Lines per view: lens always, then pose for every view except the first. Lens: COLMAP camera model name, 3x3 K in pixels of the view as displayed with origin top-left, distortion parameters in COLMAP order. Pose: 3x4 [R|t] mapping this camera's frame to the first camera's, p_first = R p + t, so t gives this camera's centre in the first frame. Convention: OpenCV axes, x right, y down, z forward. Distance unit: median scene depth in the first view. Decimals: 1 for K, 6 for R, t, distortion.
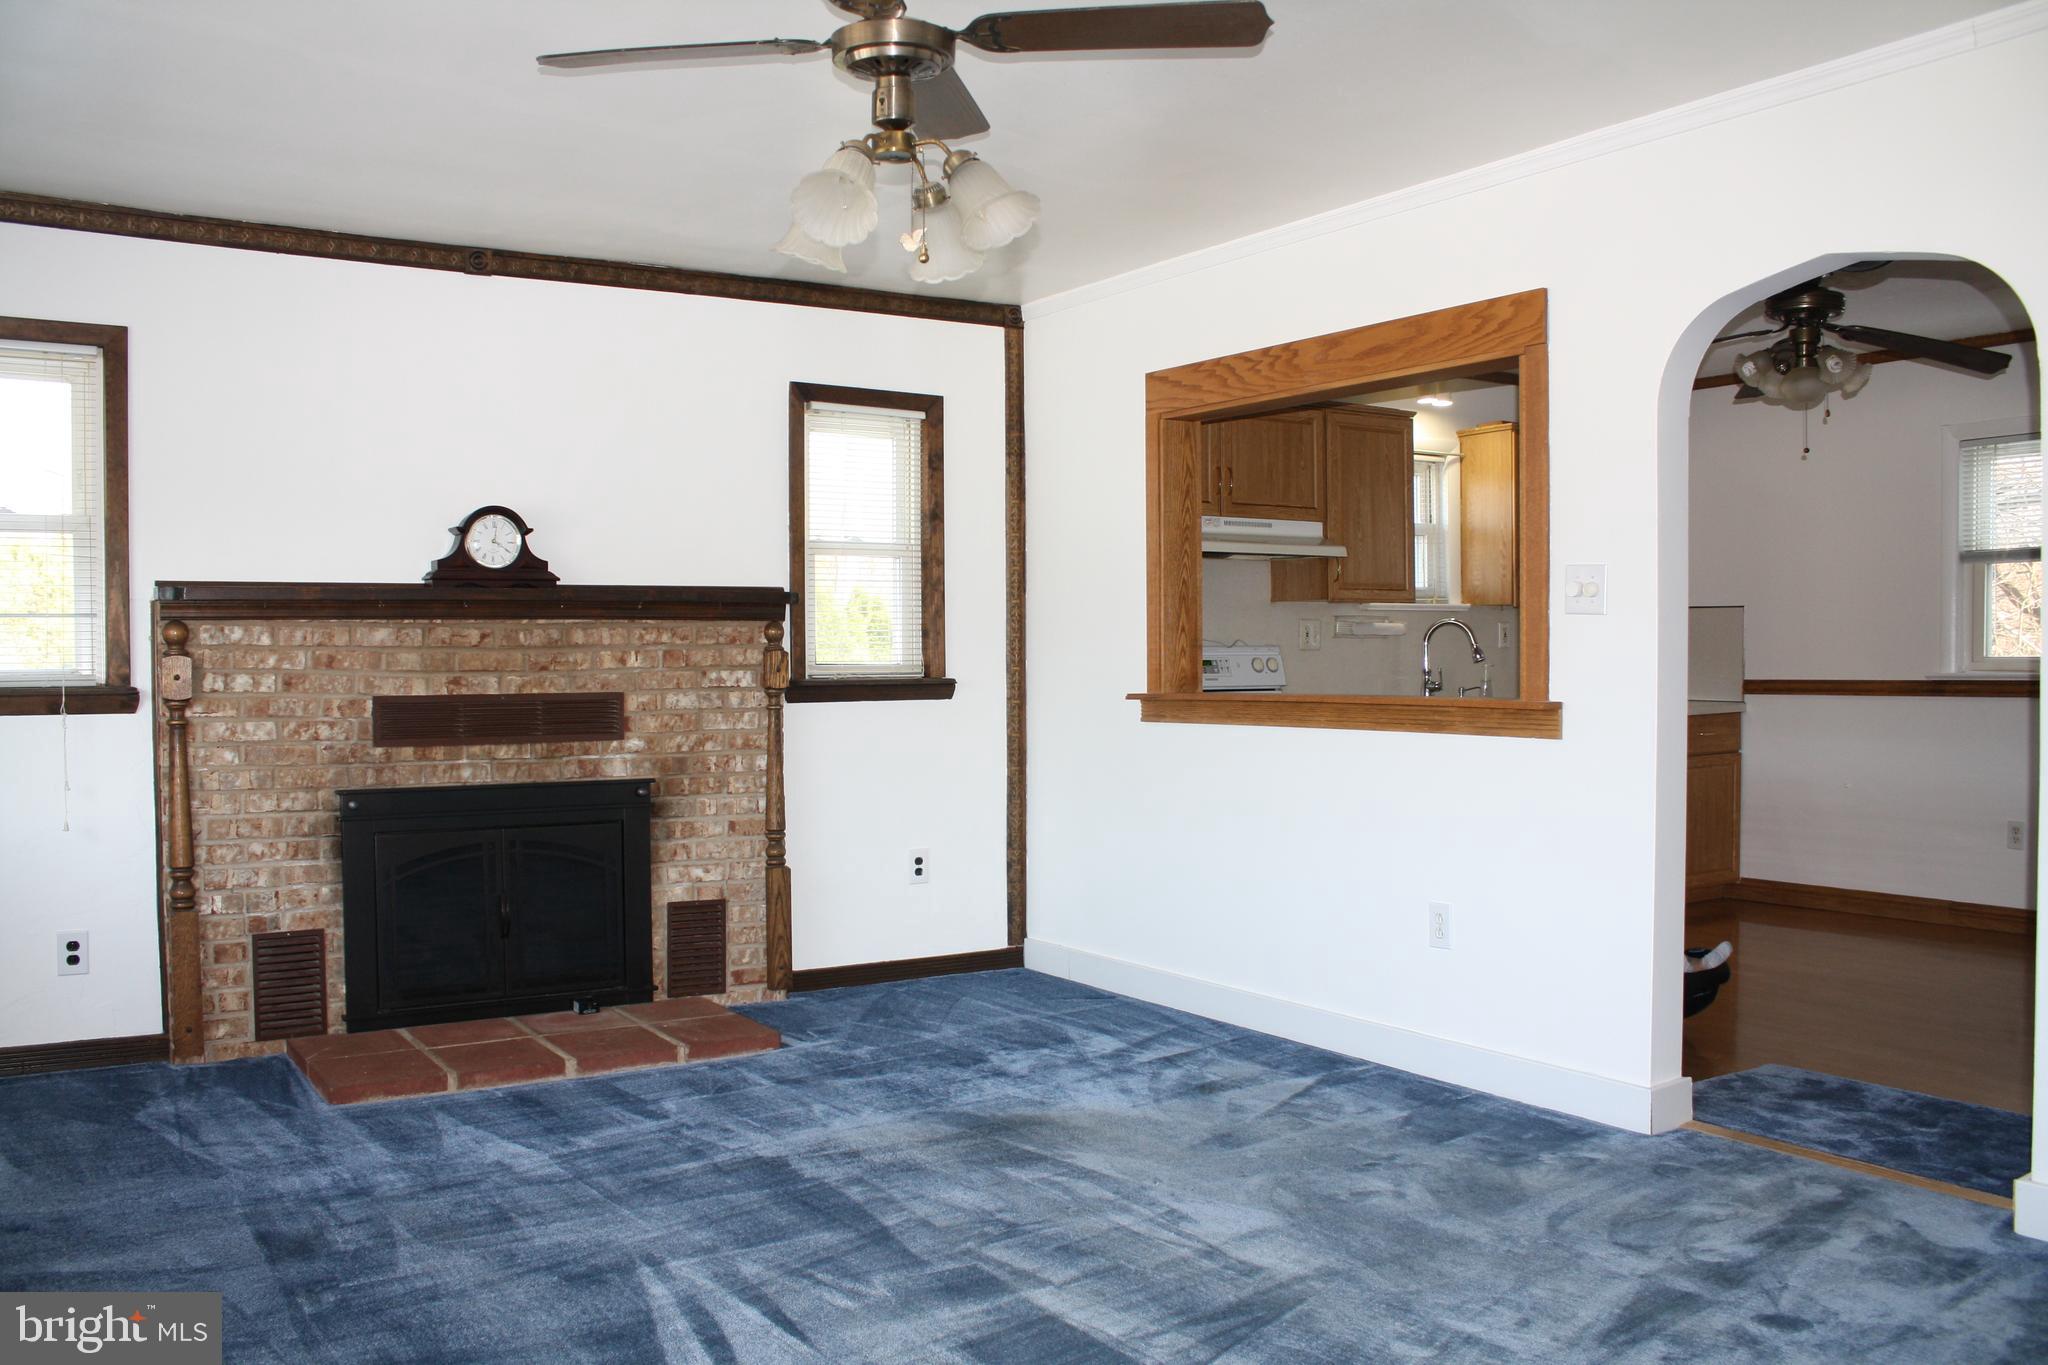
lens RADIAL K [[1718.6, 0, 1011.6], [0, 1718.6, 698.8], [0, 0, 1]] dist [-0.155467, 0.123702]
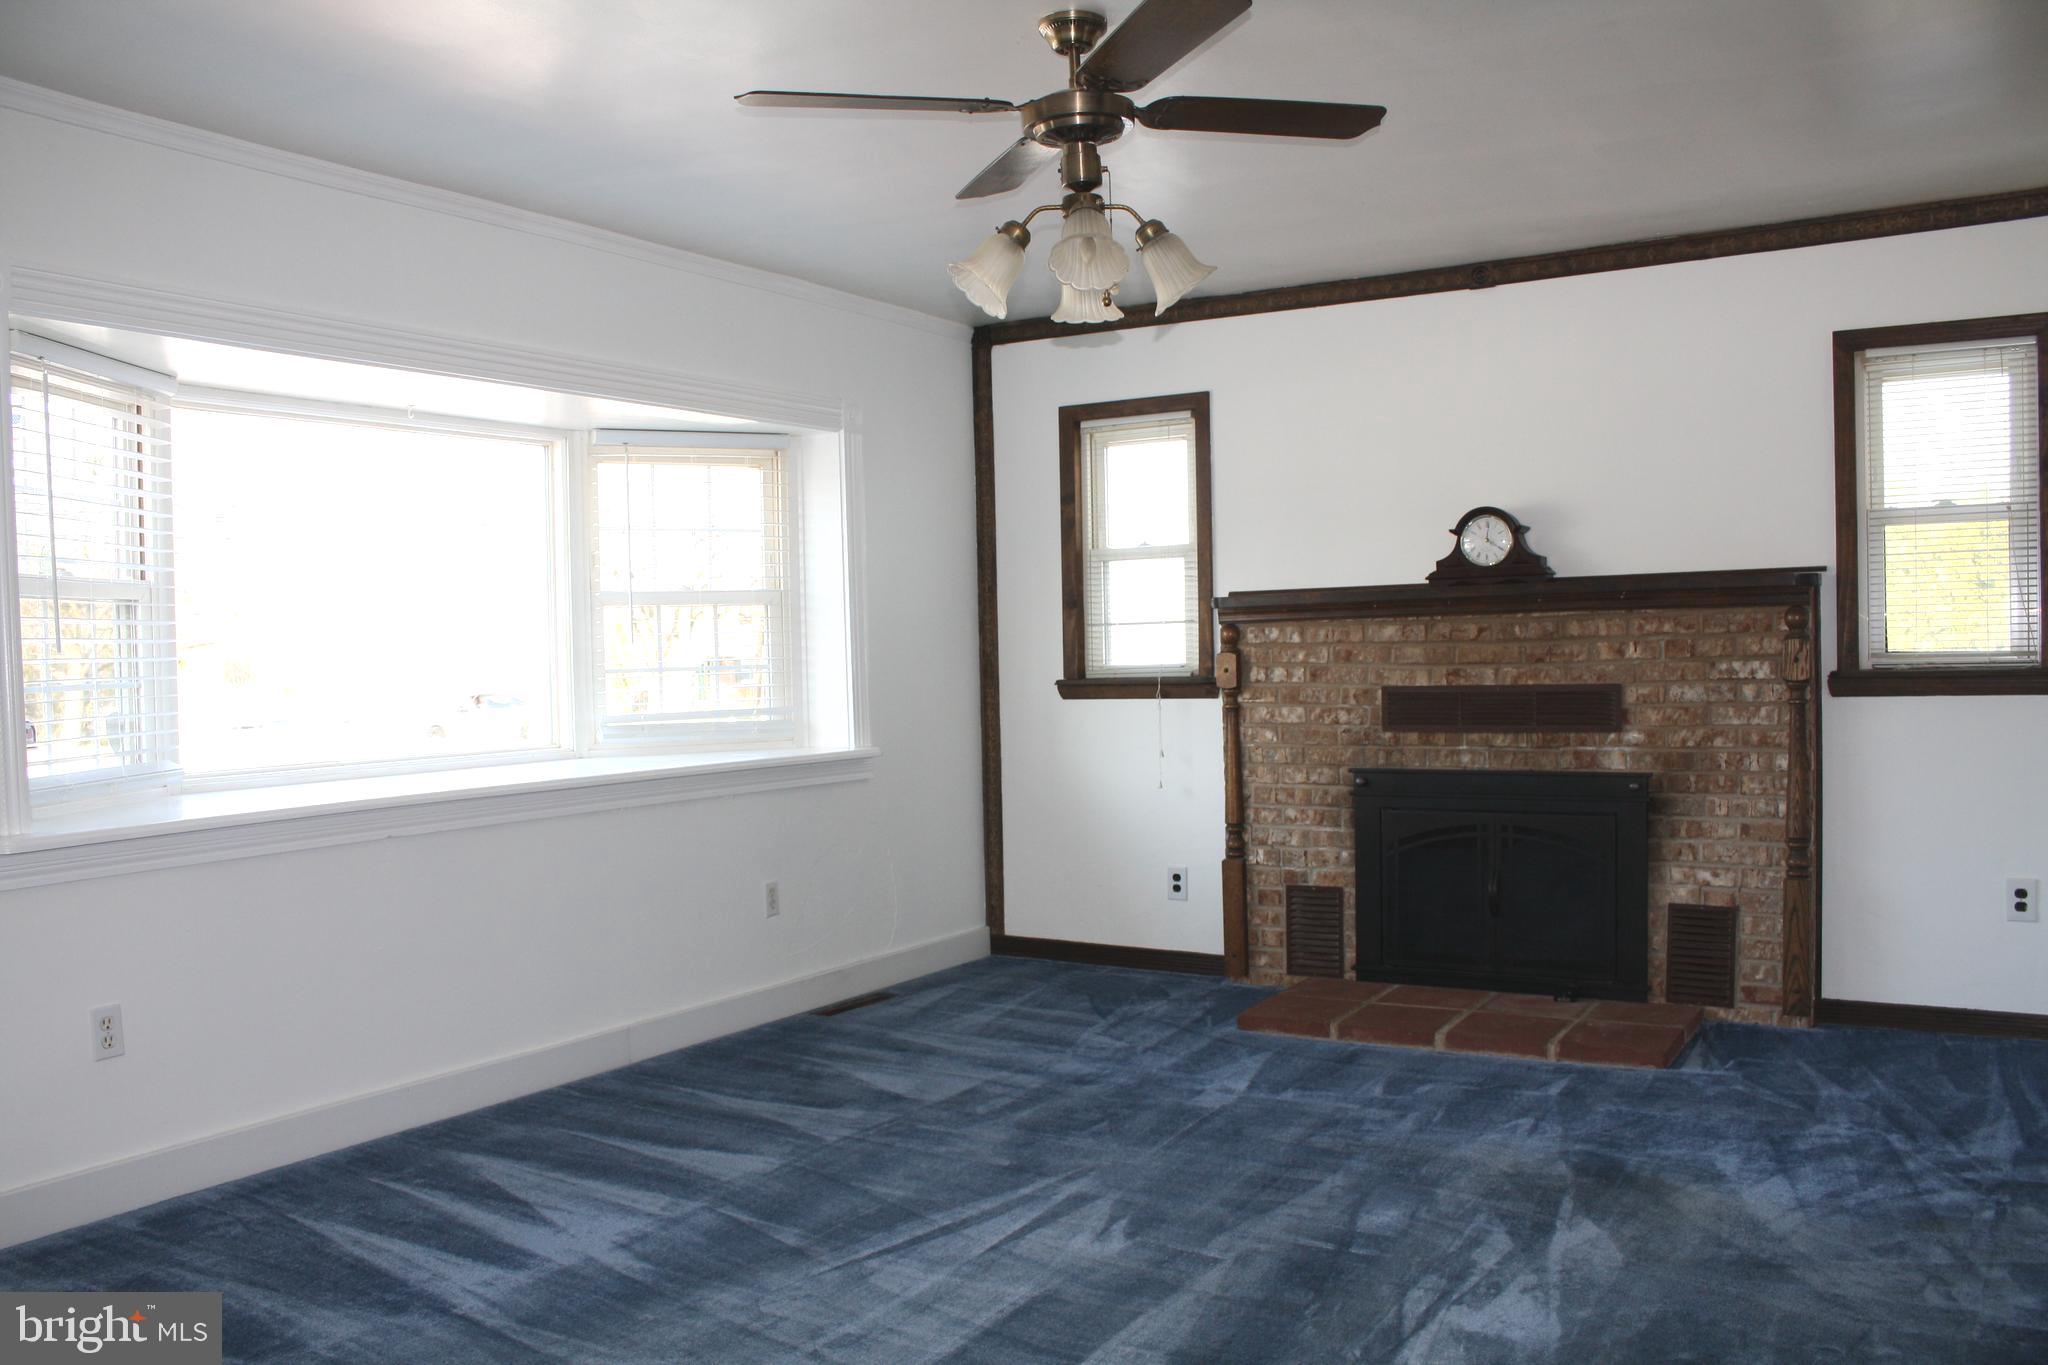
lens RADIAL K [[1718.6, 0, 1025.7], [0, 1718.6, 694.9], [0, 0, 1]] dist [-0.155467, 0.123702]
pose [[0.431796, 0.017380, -0.901804, 0.502661], [0.000085, 0.999814, 0.019310, -0.016370], [0.901971, -0.008415, 0.431714, 0.270412]]
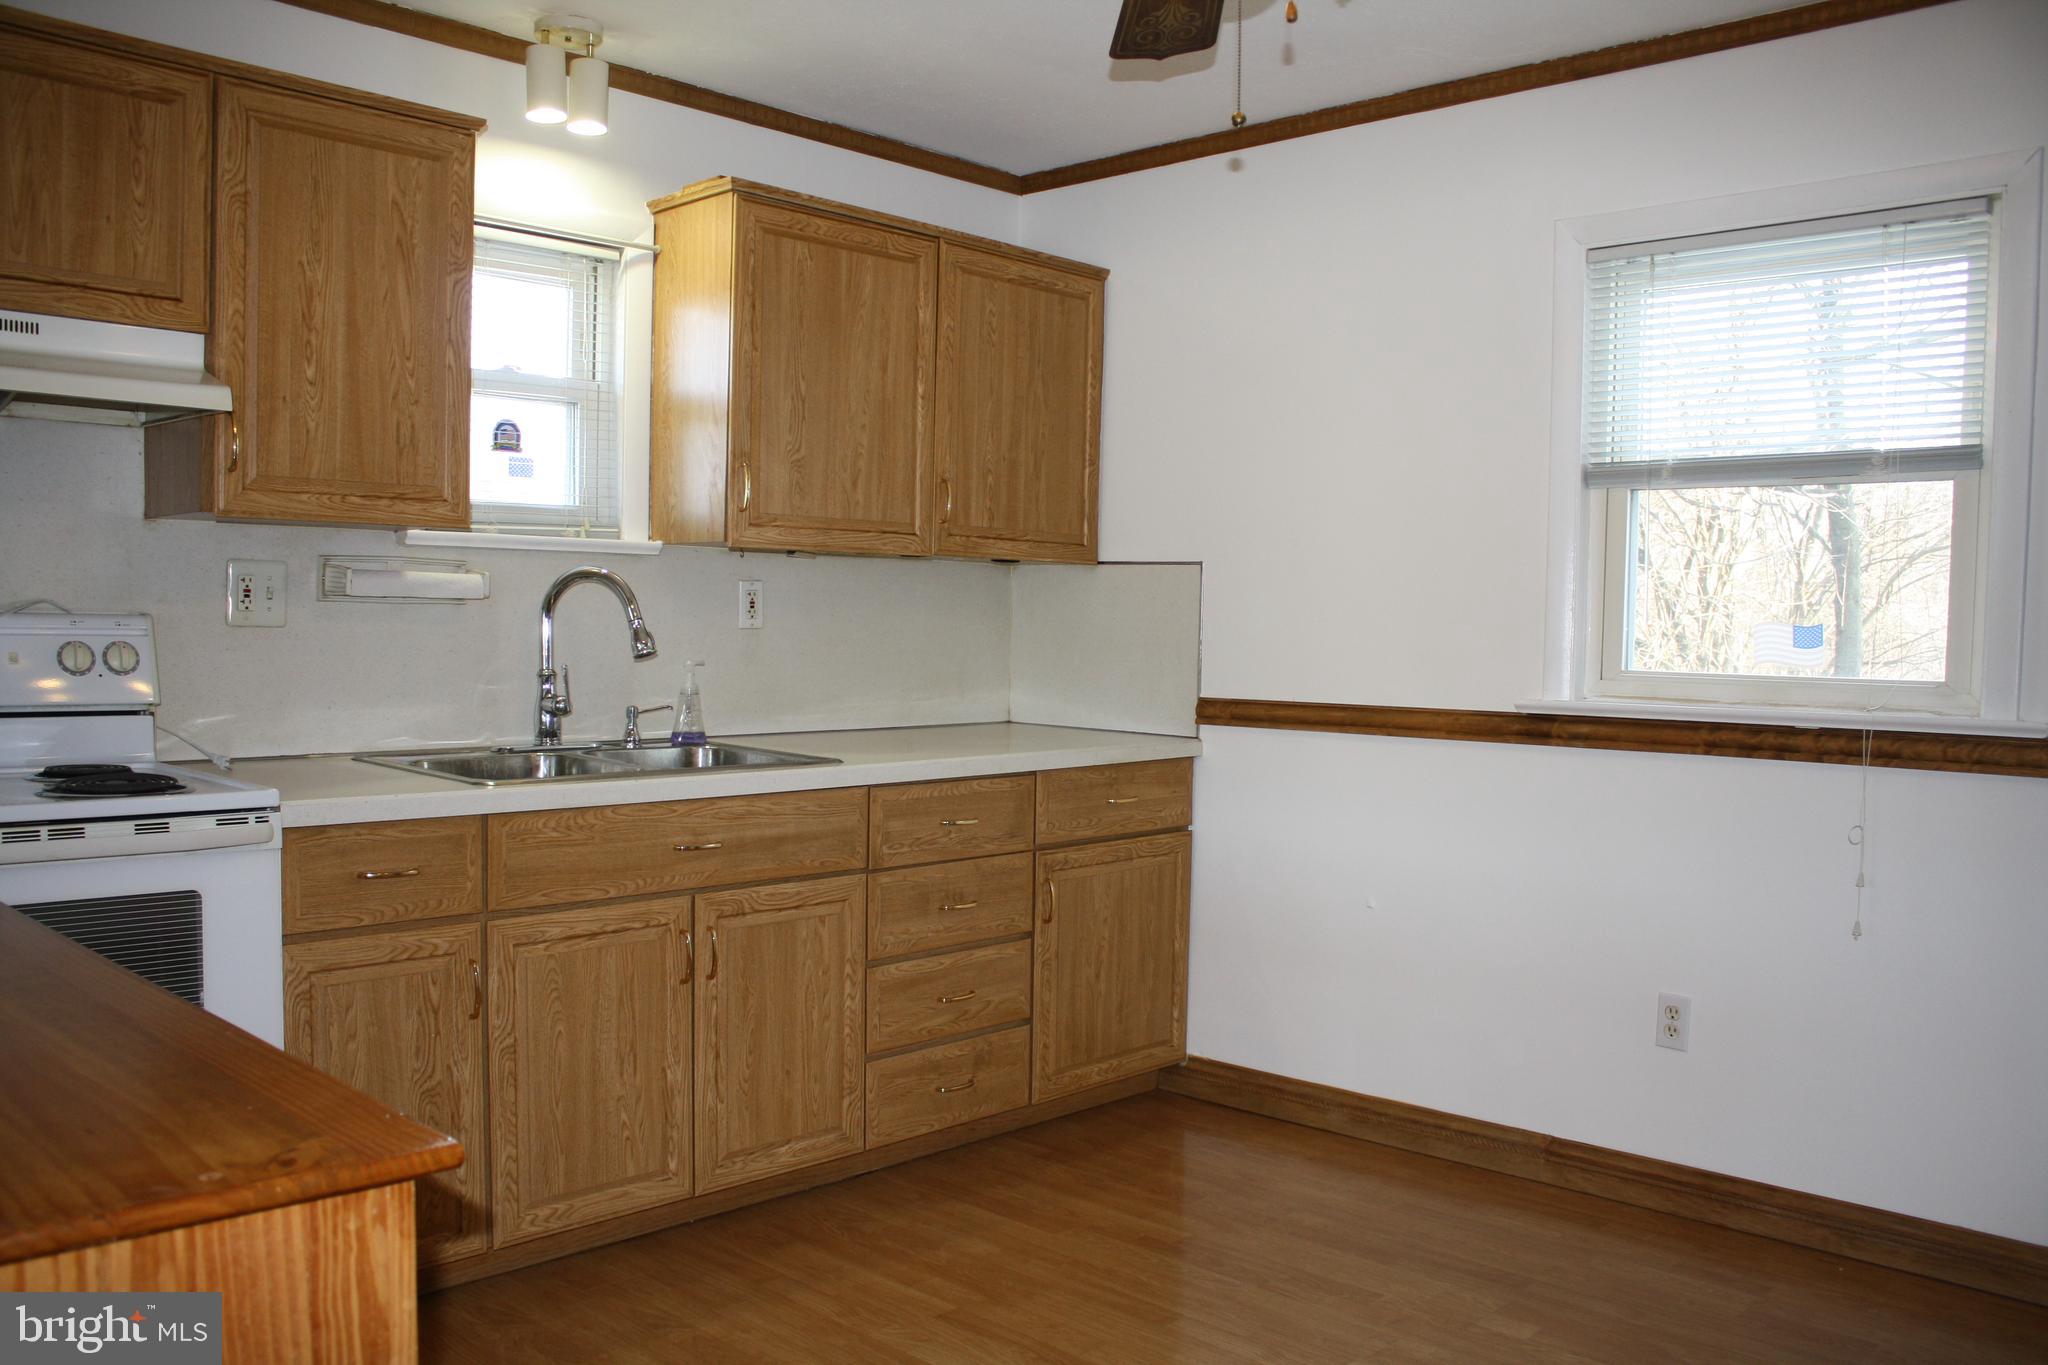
lens RADIAL K [[1718.6, 0, 1019.3], [0, 1718.6, 698.0], [0, 0, 1]] dist [-0.155467, 0.123702]
pose [[0.973685, 0.016530, 0.227300, 0.360998], [-0.020546, 0.999672, 0.015313, -0.026483], [-0.226972, -0.019580, 0.973704, 0.669738]]
